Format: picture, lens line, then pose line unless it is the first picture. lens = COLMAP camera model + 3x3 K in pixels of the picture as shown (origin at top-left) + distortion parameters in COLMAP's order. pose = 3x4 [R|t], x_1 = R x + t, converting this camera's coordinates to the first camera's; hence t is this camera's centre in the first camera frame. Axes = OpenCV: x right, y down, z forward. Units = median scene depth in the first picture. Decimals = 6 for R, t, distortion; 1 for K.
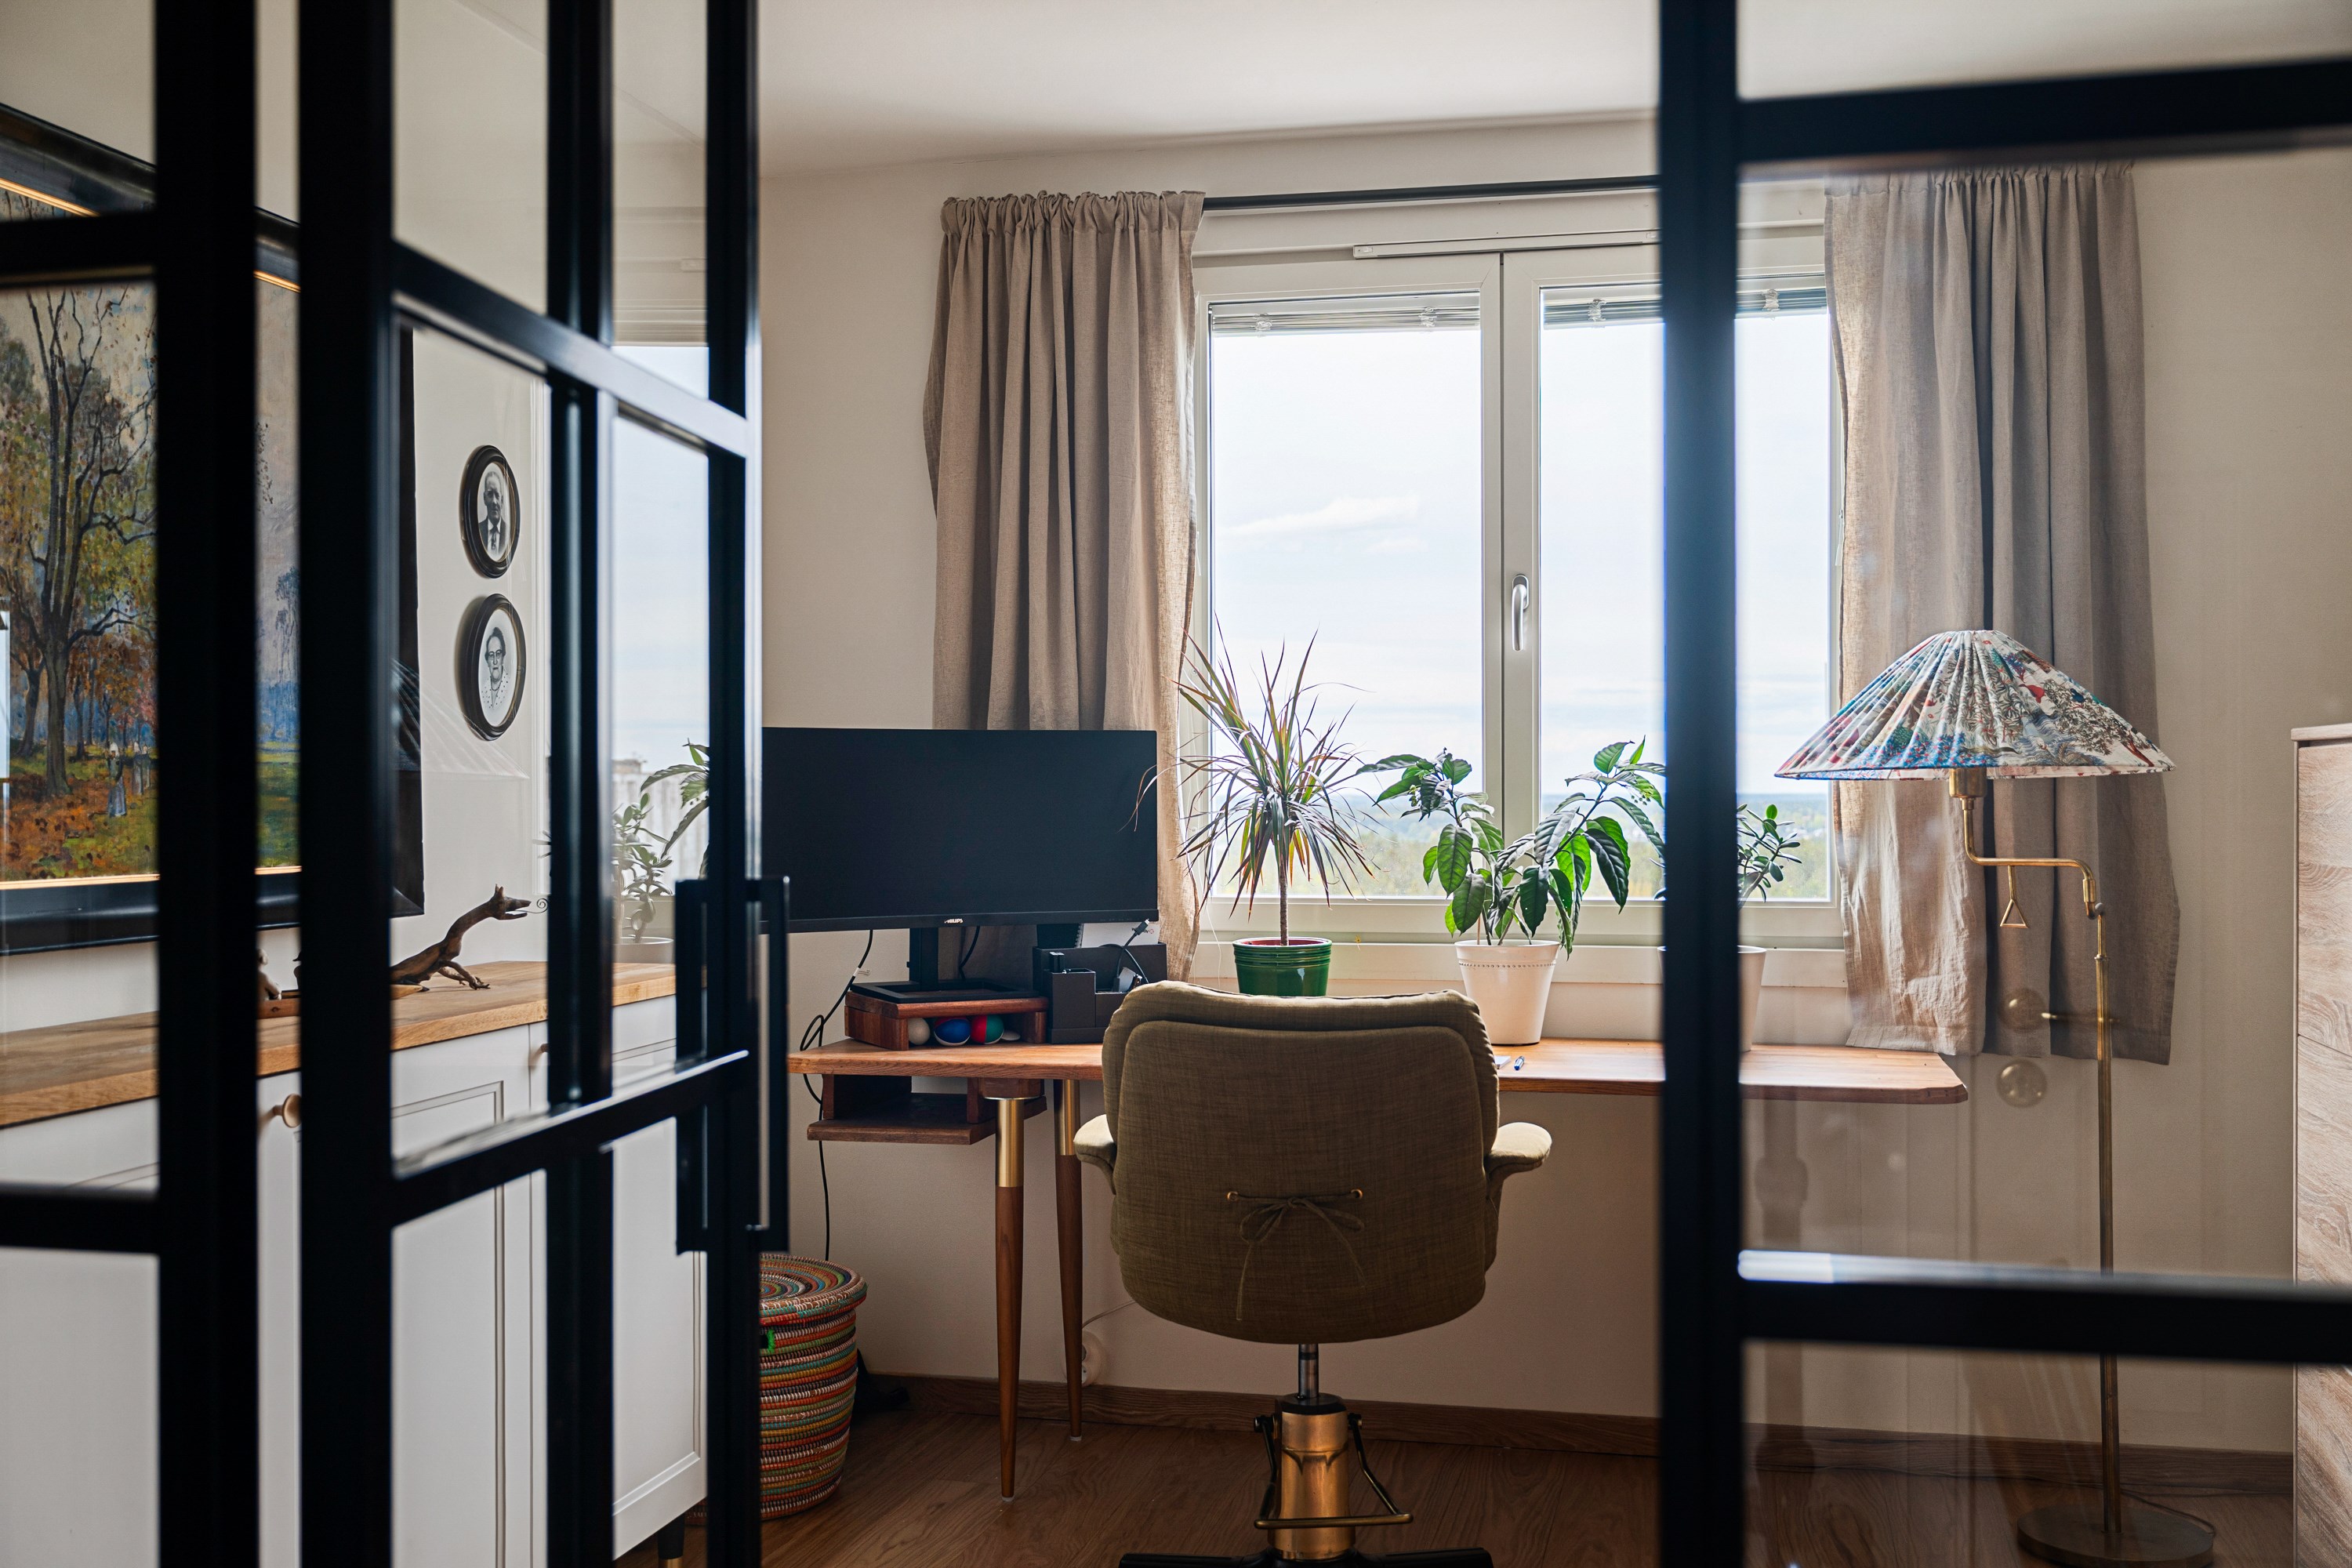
lens RADIAL K [[2396.8, 0, 1176.0], [0, 2396.8, 784.0], [0, 0, 1]] dist [0.004177, 0.004550]
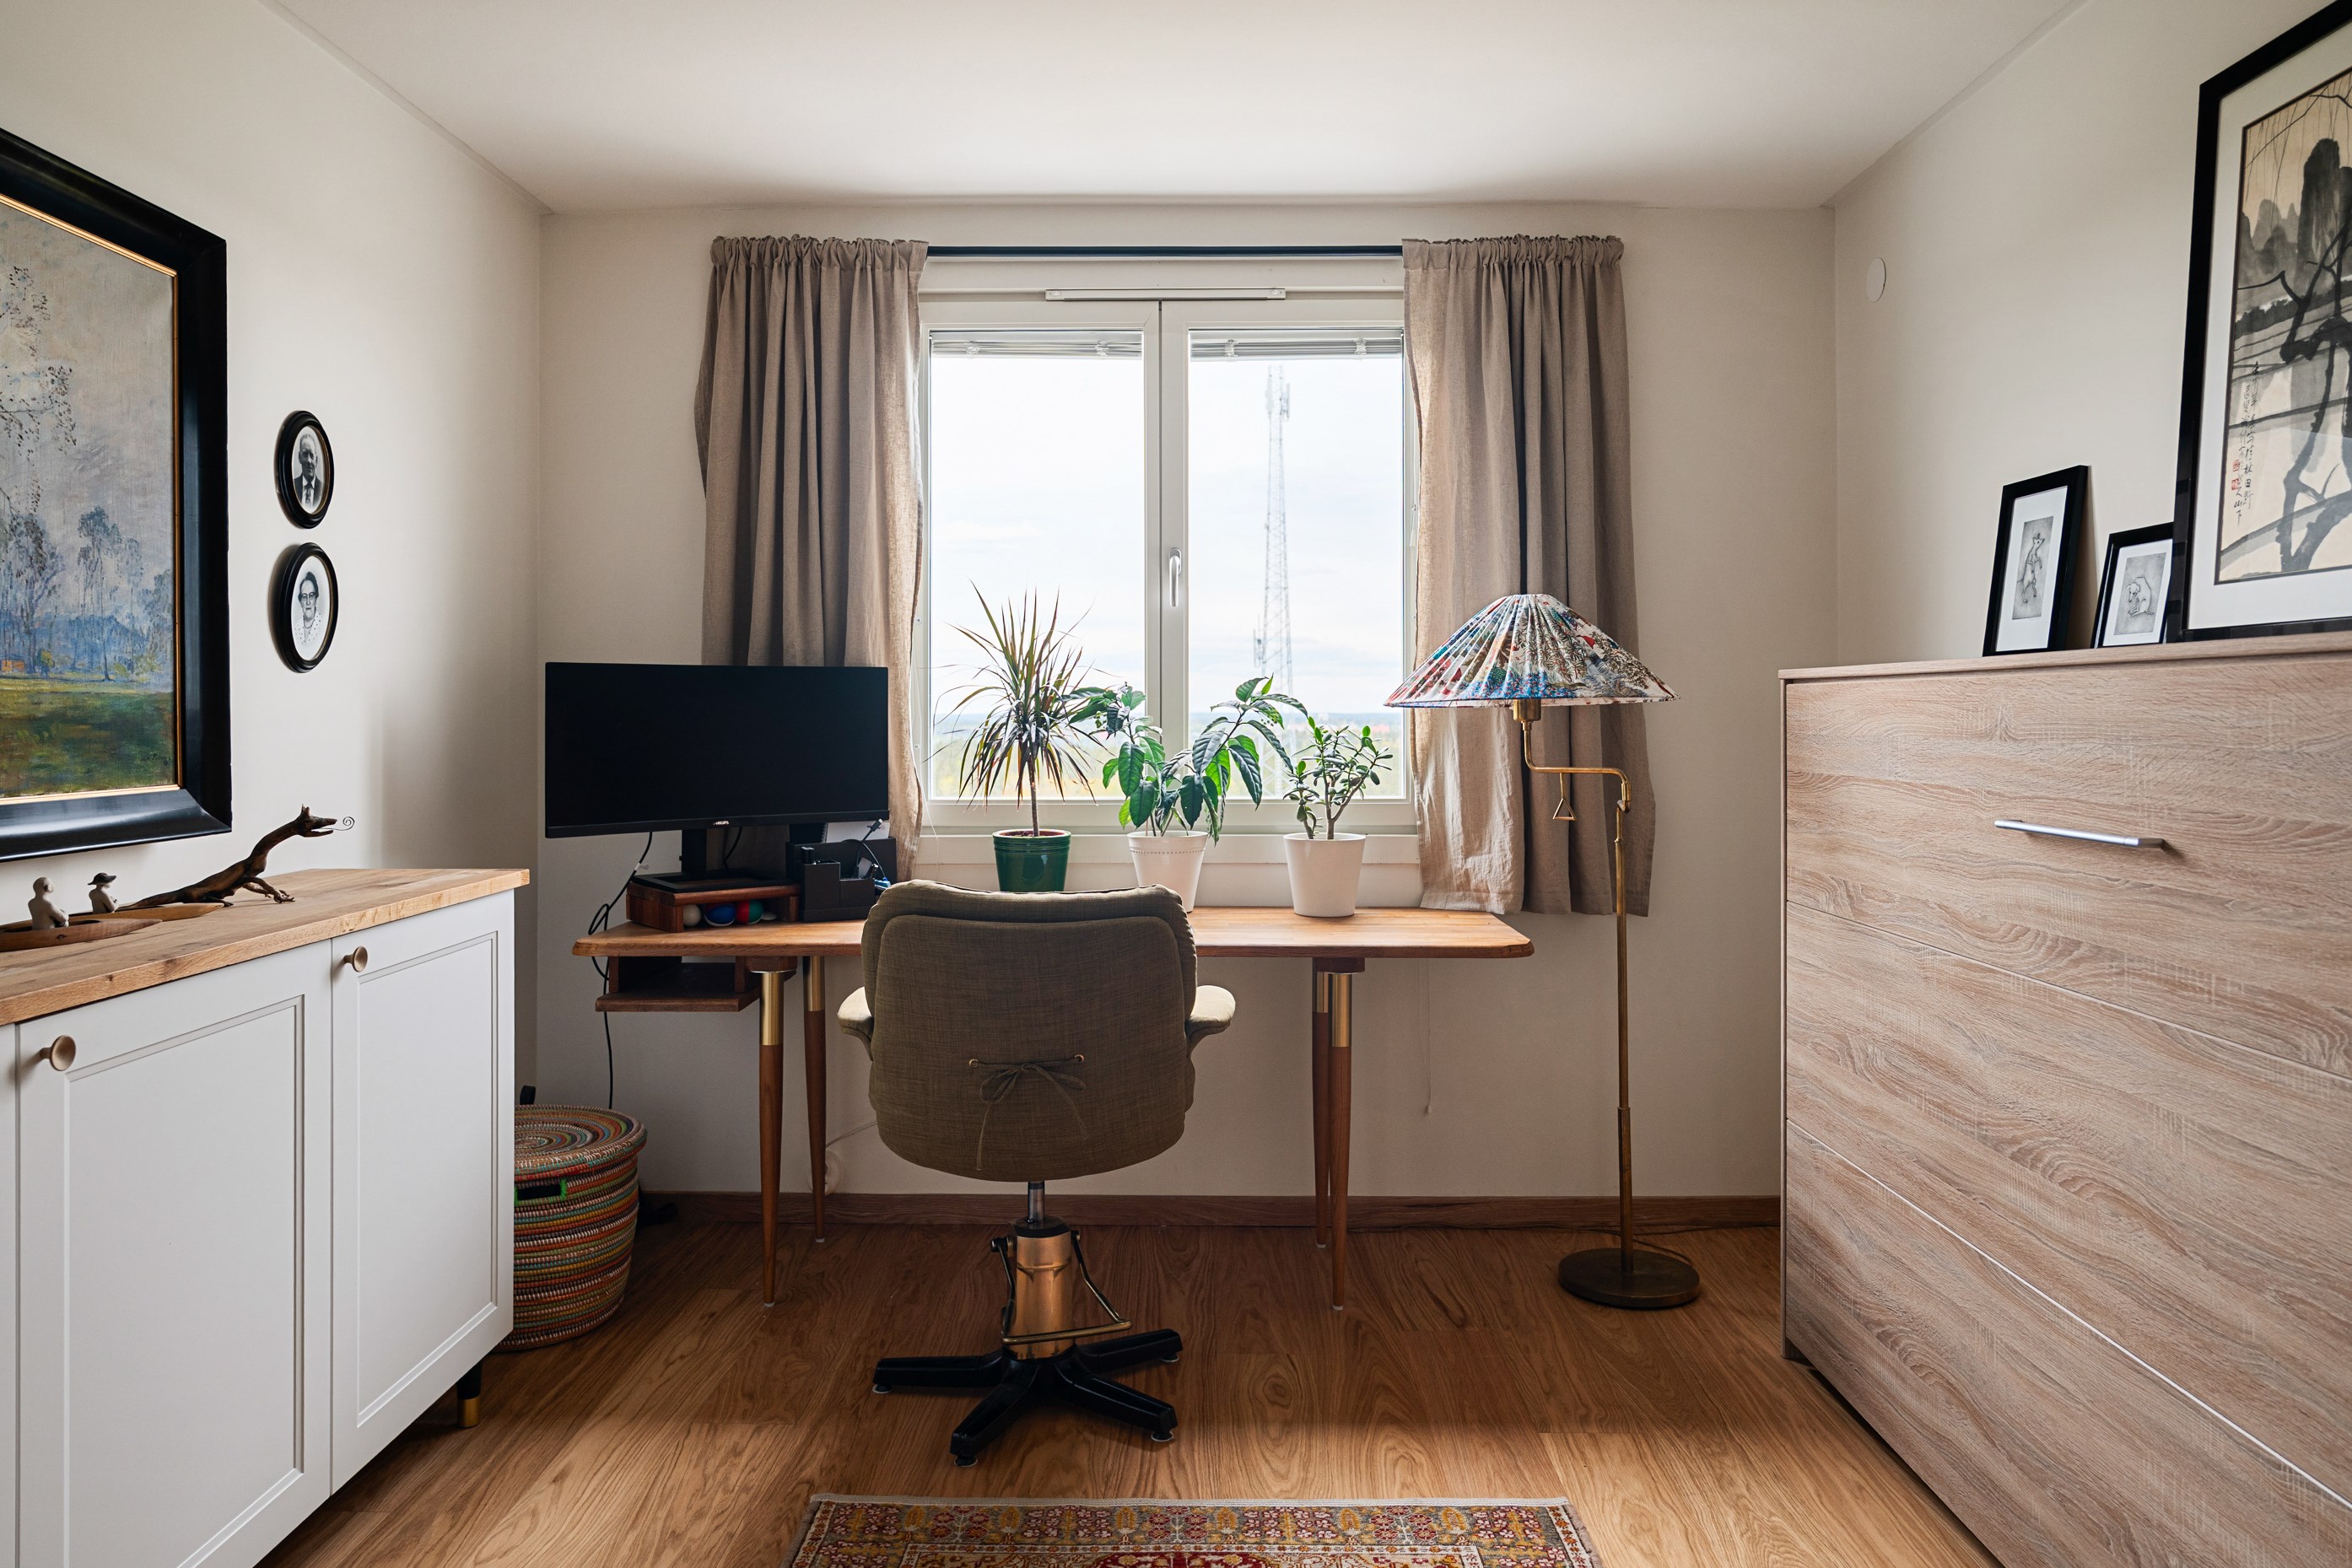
lens RADIAL K [[1555.3, 0, 1175.0], [0, 1555.3, 683.9], [0, 0, 1]] dist [0.001588, -0.084935]
pose [[0.978151, 0.003103, 0.207873, -0.032891], [-0.000273, 0.999907, -0.013643, -0.002745], [-0.207896, 0.013288, 0.978061, 0.188377]]
